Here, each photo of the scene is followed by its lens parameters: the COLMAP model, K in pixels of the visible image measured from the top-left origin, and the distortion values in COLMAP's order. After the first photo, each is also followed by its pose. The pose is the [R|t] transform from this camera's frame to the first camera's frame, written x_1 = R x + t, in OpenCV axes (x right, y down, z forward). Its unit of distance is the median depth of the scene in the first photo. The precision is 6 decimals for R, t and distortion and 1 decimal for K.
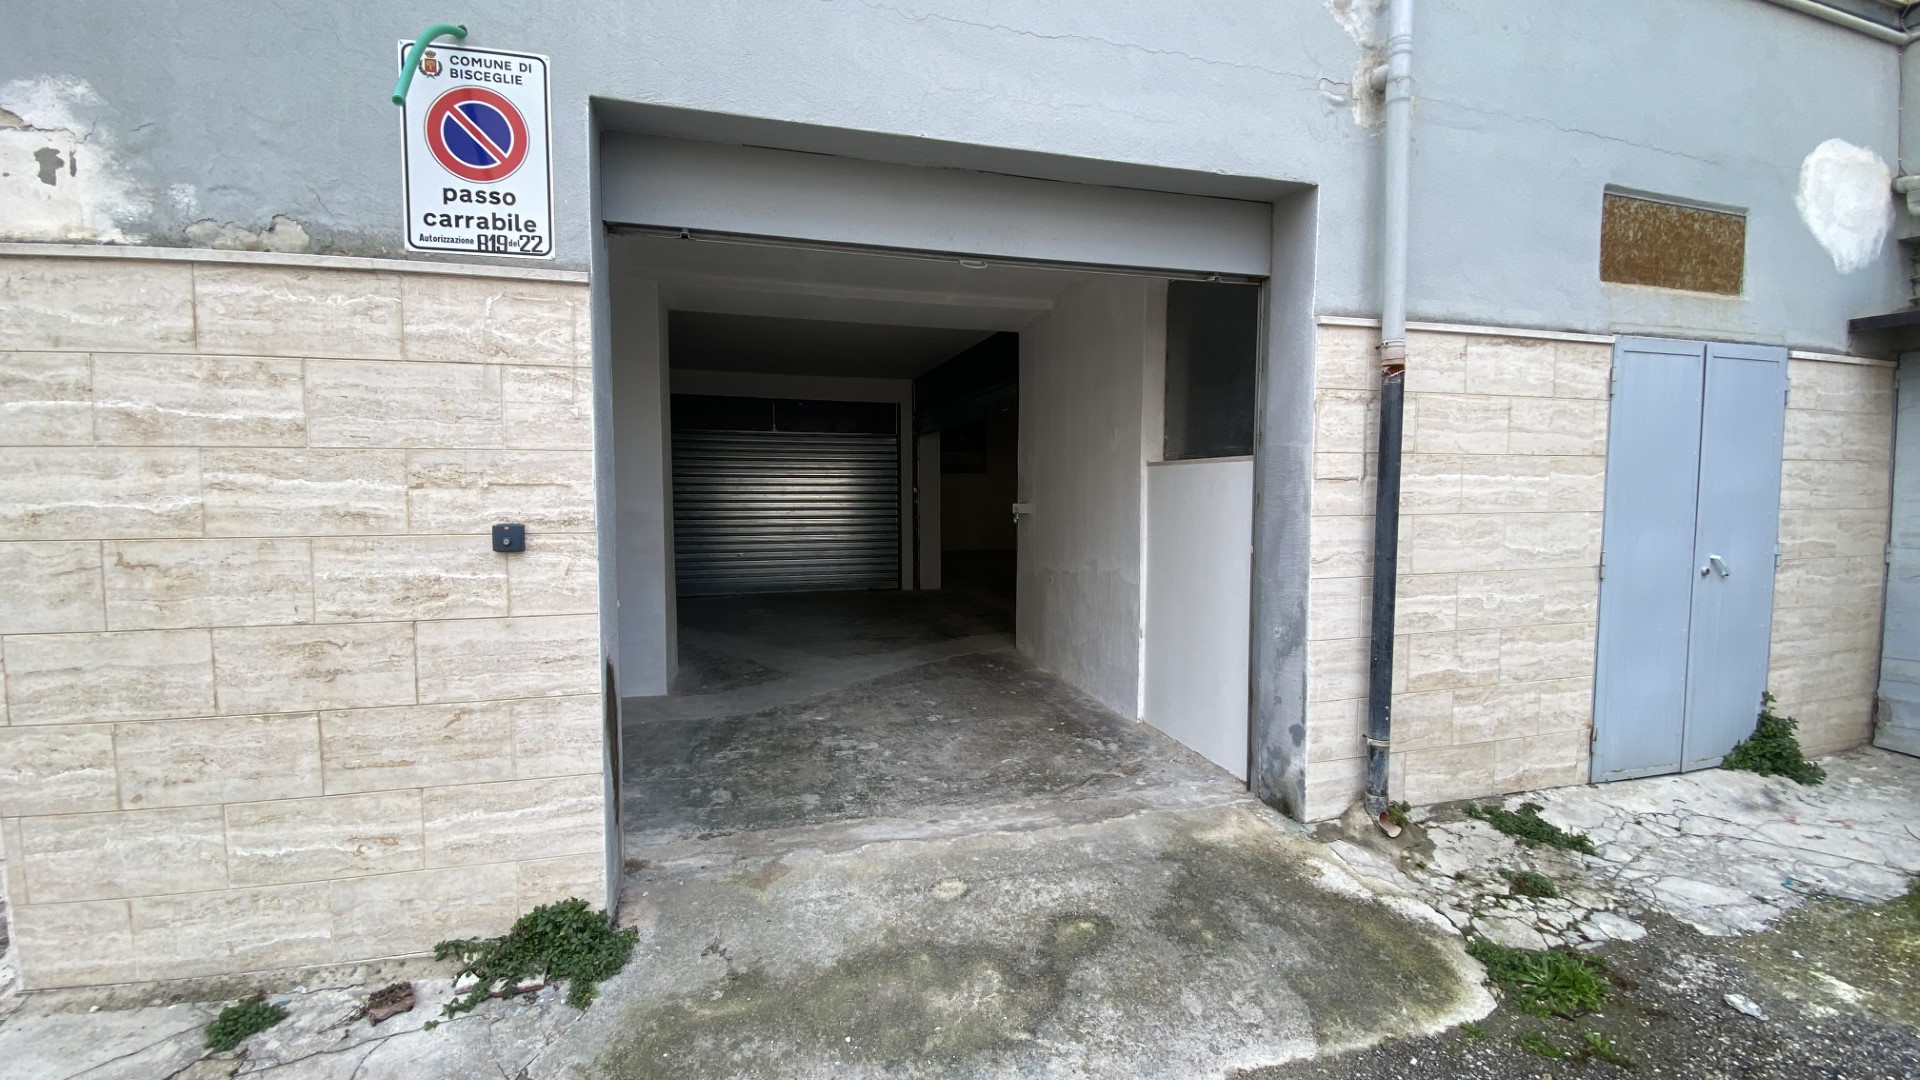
lens RADIAL K [[780.4, 0, 957.6], [0, 780.4, 539.4], [0, 0, 1]] dist [-0.014793, -0.001964]
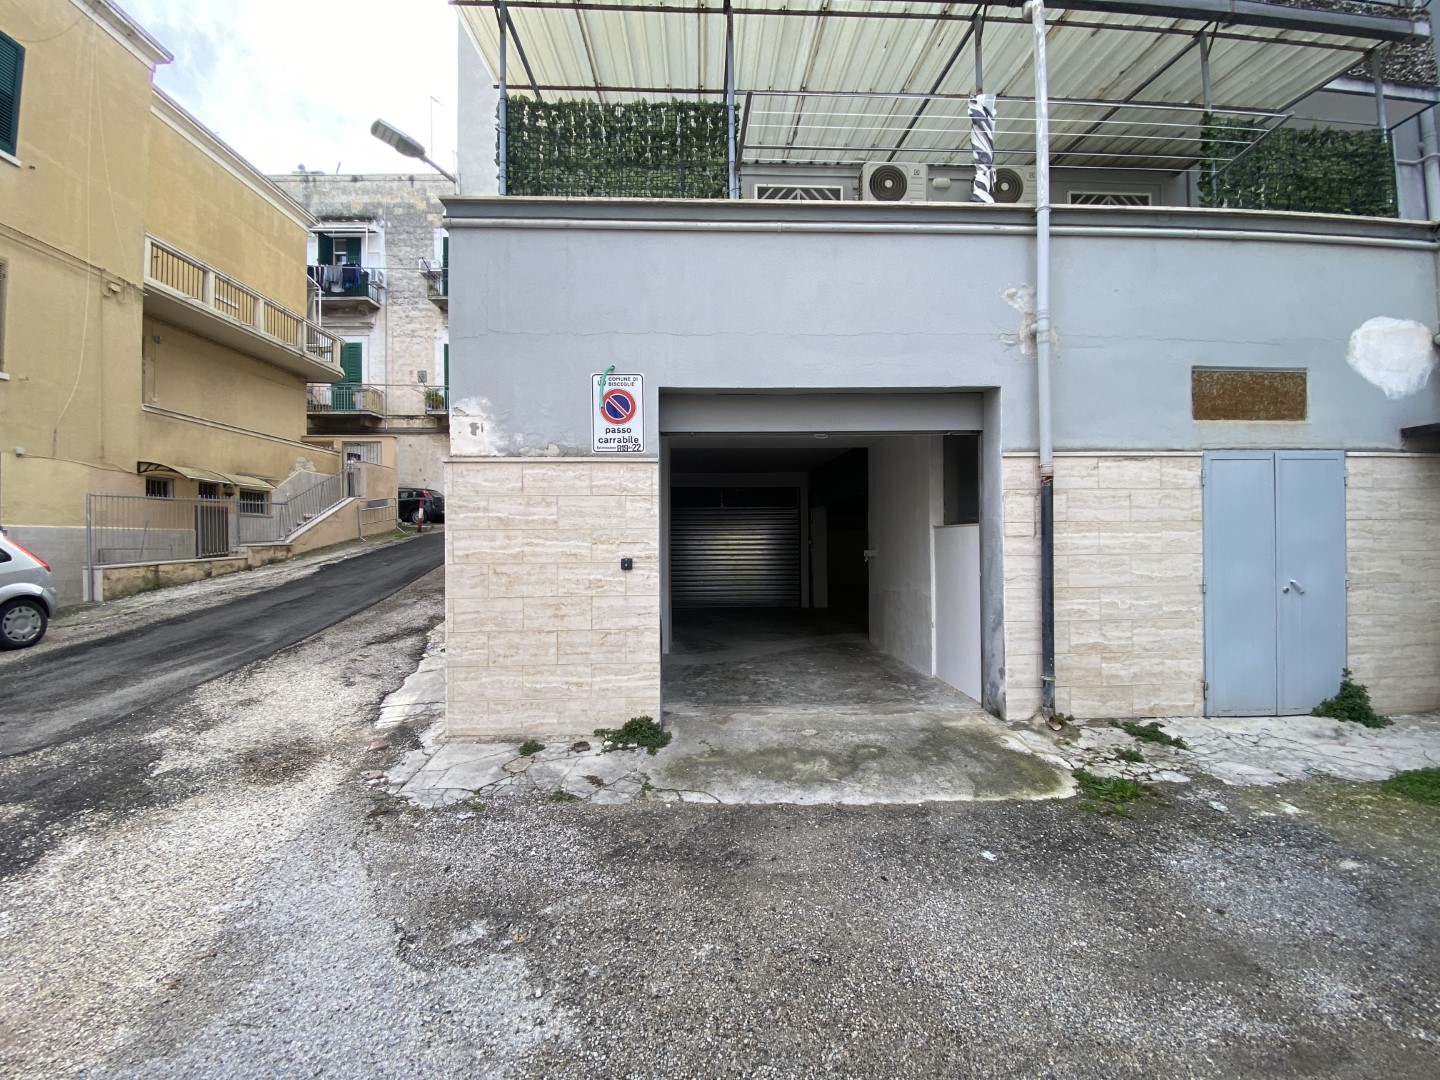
lens RADIAL K [[578.3, 0, 721.2], [0, 578.3, 540.3], [0, 0, 1]] dist [-0.001218, -0.000432]
pose [[0.975301, -0.008086, -0.220734, 0.094208], [-0.006568, 0.997826, -0.065570, 0.030269], [0.220784, 0.065400, 0.973127, -0.541162]]
